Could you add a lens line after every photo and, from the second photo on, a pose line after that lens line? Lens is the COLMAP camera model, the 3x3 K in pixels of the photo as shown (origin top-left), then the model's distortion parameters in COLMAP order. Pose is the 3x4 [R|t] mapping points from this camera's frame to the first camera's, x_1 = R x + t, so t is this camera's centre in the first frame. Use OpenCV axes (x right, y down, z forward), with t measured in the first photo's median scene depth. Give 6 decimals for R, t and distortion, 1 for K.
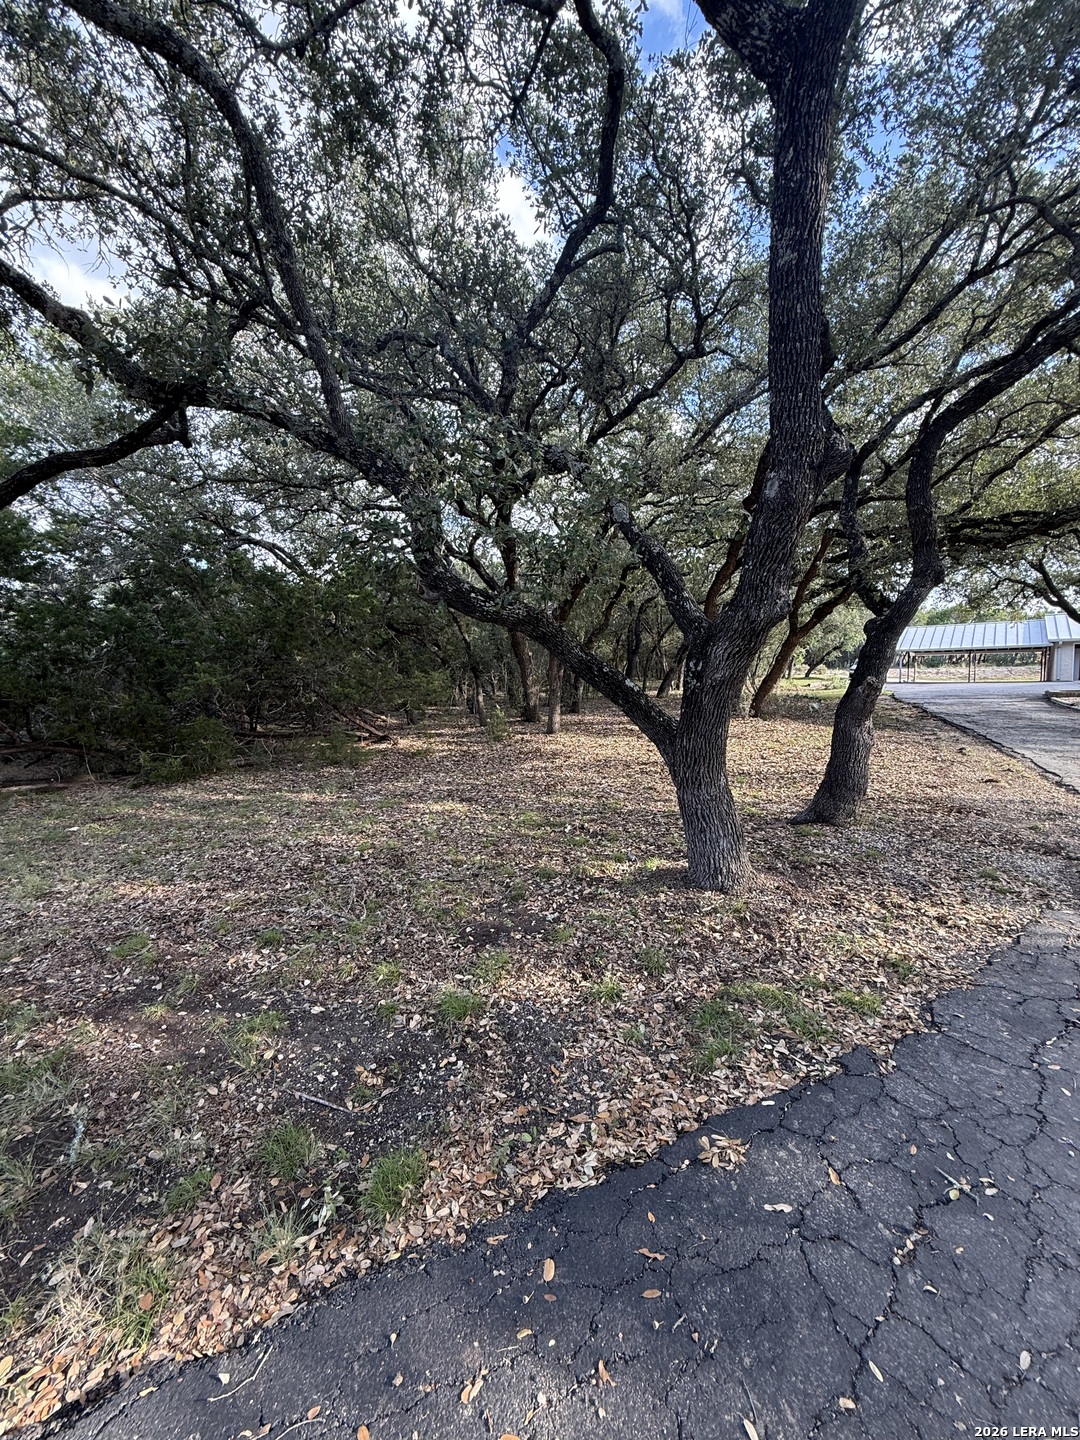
lens RADIAL K [[568.3, 0, 535.7], [0, 568.3, 715.4], [0, 0, 1]] dist [0.000038, 0.000353]
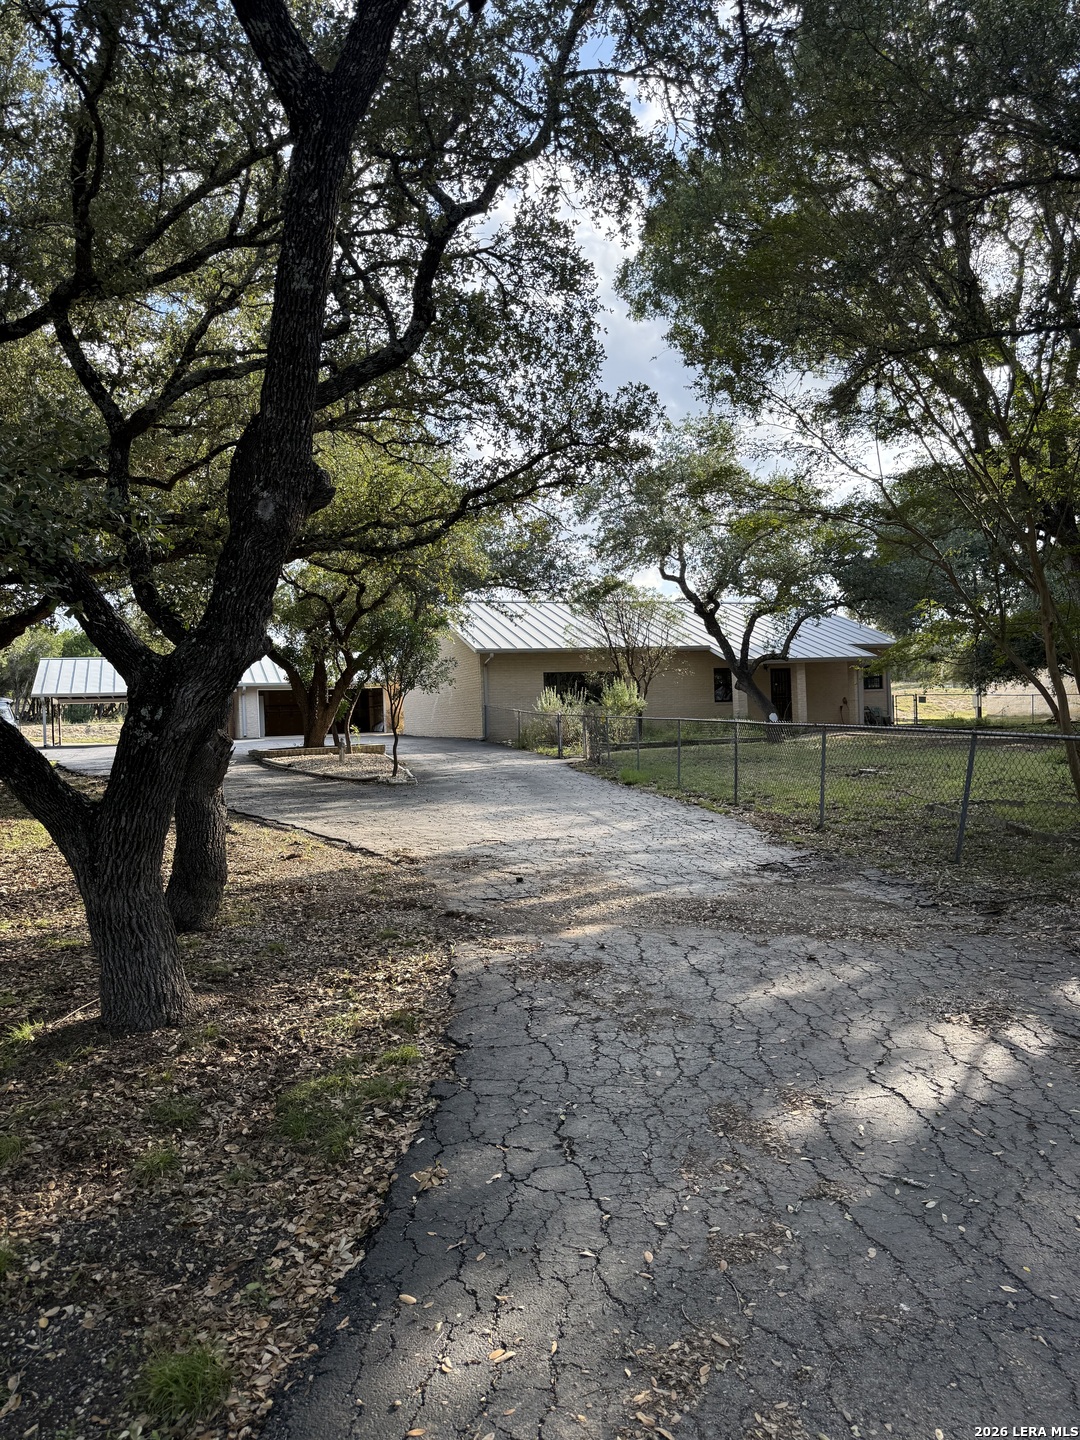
lens RADIAL K [[974.5, 0, 540.0], [0, 974.5, 720.0], [0, 0, 1]] dist [-0.004324, -0.001064]
pose [[0.507350, -0.008616, 0.861697, -0.550934], [0.083855, 0.995698, -0.039416, 0.013264], [-0.857651, 0.092256, 0.505890, -0.072234]]
